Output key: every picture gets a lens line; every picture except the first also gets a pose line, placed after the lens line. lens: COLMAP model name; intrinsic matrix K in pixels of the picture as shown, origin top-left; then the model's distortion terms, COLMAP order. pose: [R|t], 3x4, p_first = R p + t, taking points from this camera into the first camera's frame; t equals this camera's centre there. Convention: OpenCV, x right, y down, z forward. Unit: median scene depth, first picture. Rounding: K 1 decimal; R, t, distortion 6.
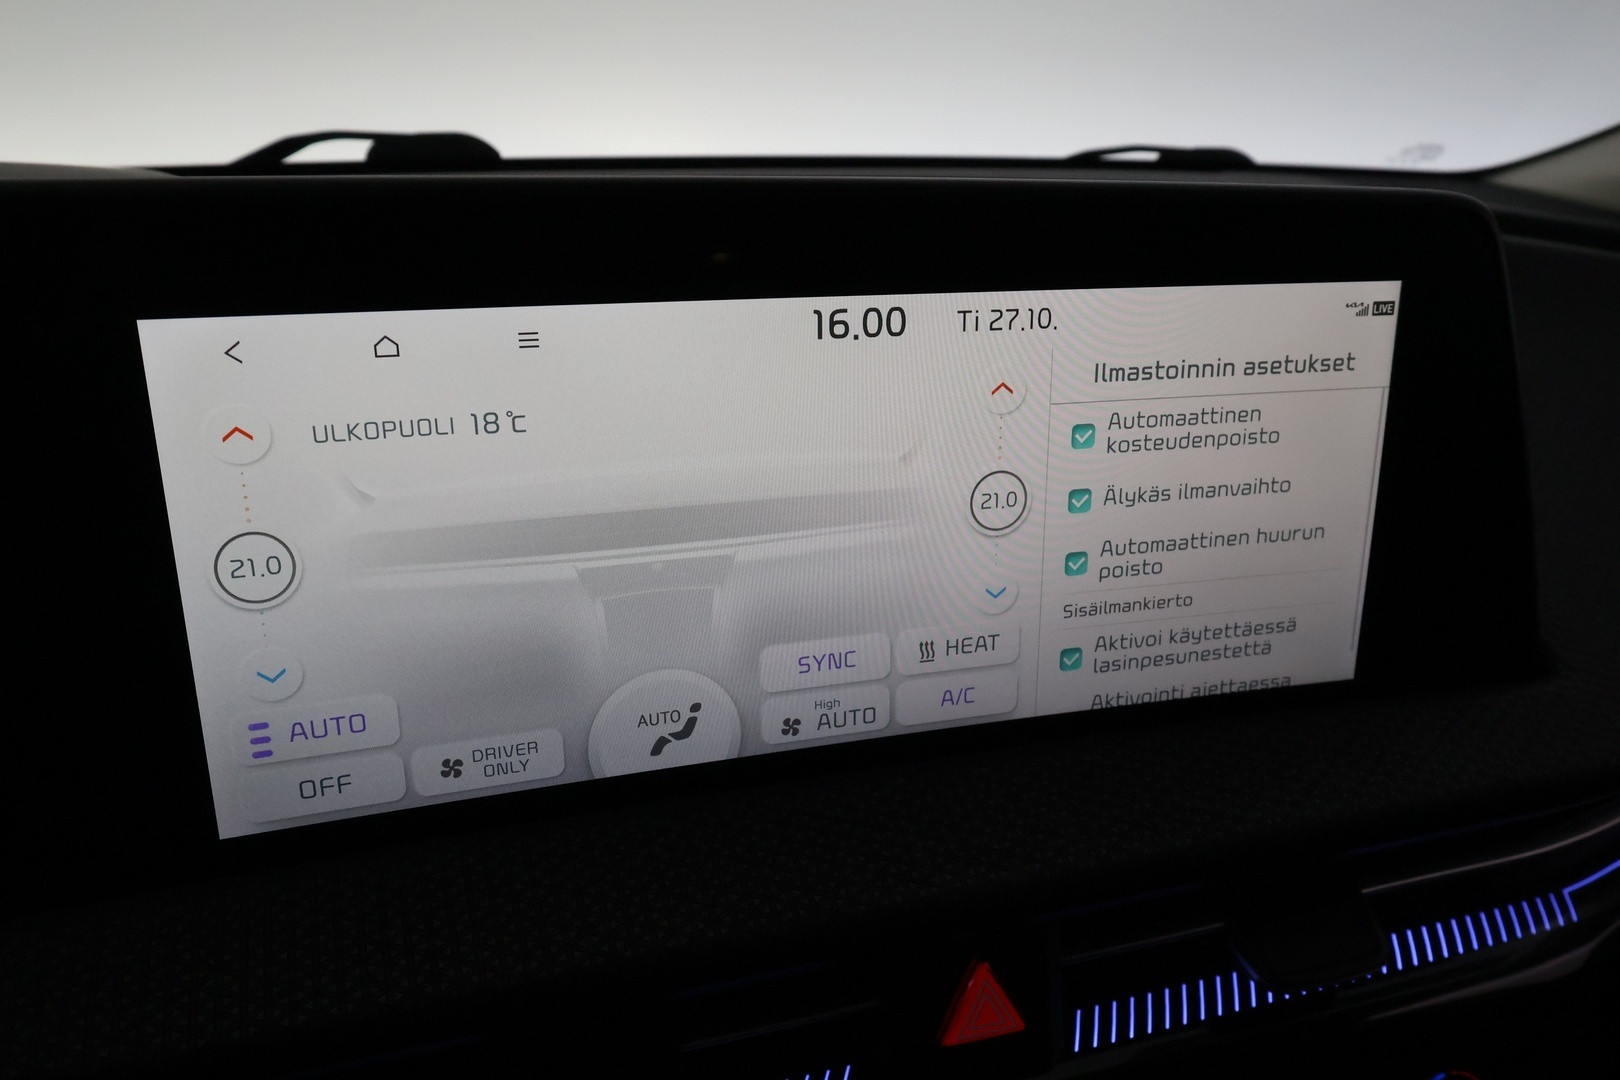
lens RADIAL K [[1277.3, 0, 806.6], [0, 1277.3, 542.0], [0, 0, 1]] dist [-0.007846, 0.008013]
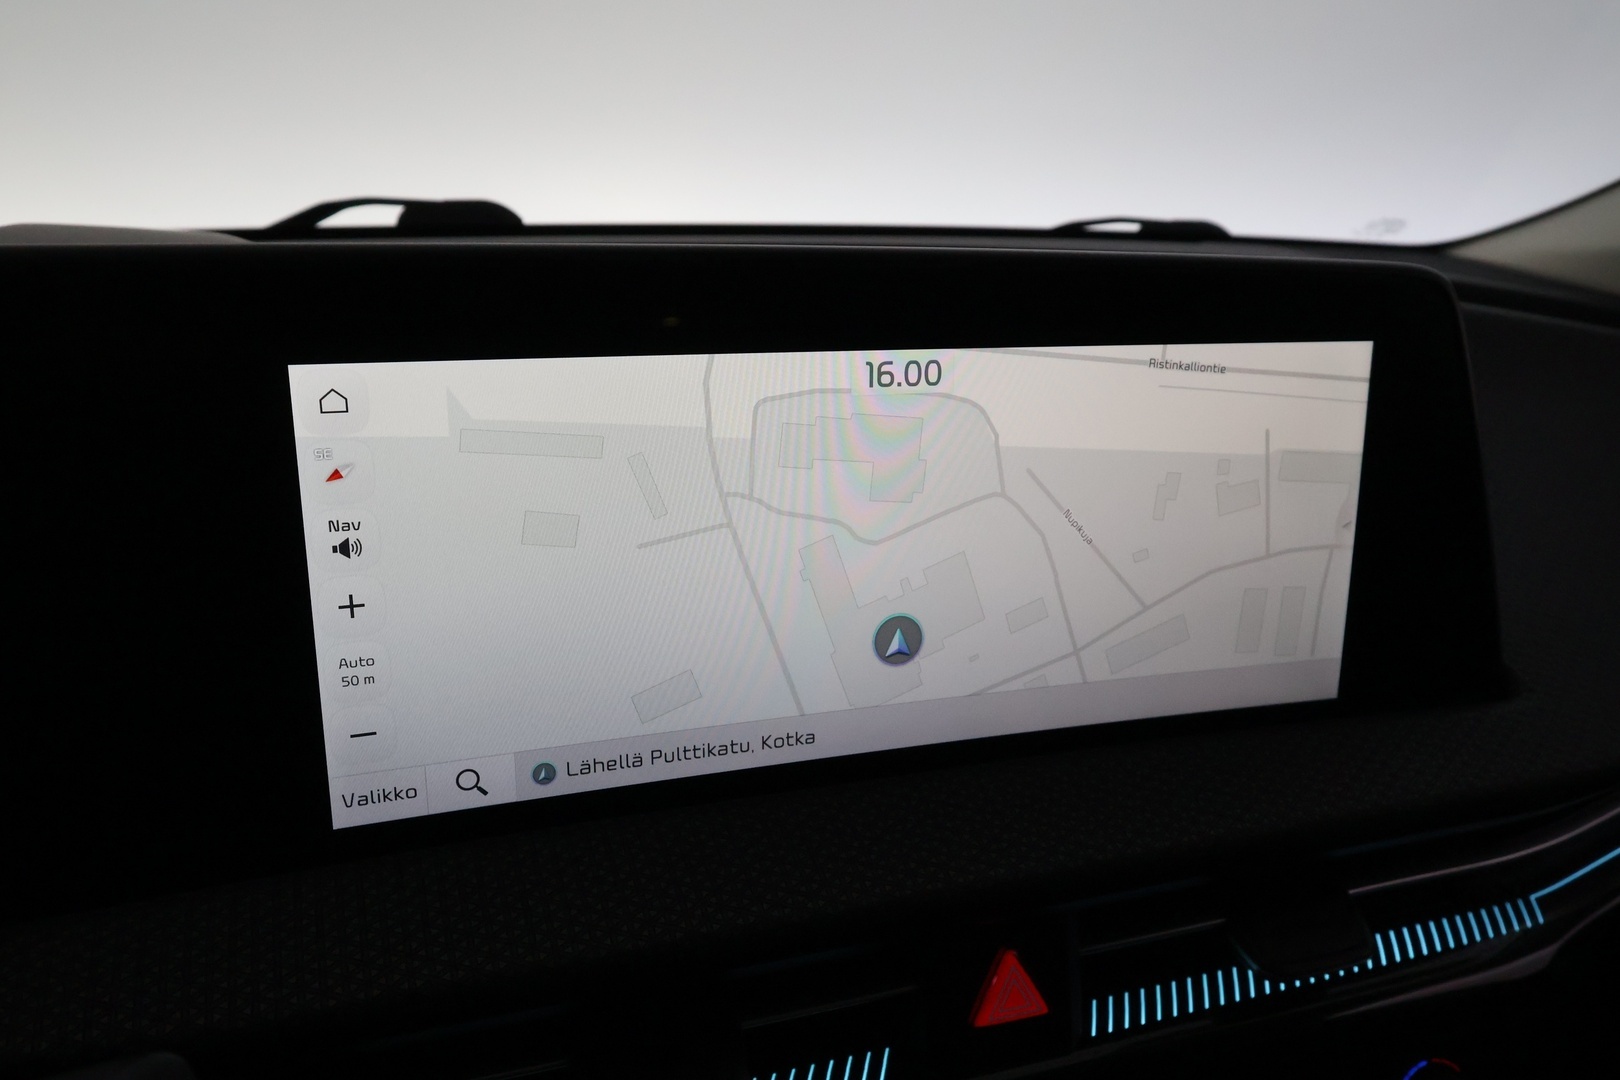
lens RADIAL K [[1277.3, 0, 812.6], [0, 1277.3, 536.4], [0, 0, 1]] dist [-0.007846, 0.008013]
pose [[0.999723, 0.003534, 0.023253, -0.048416], [-0.002300, 0.998597, -0.052903, 0.025232], [-0.023407, 0.052835, 0.998329, -0.094167]]
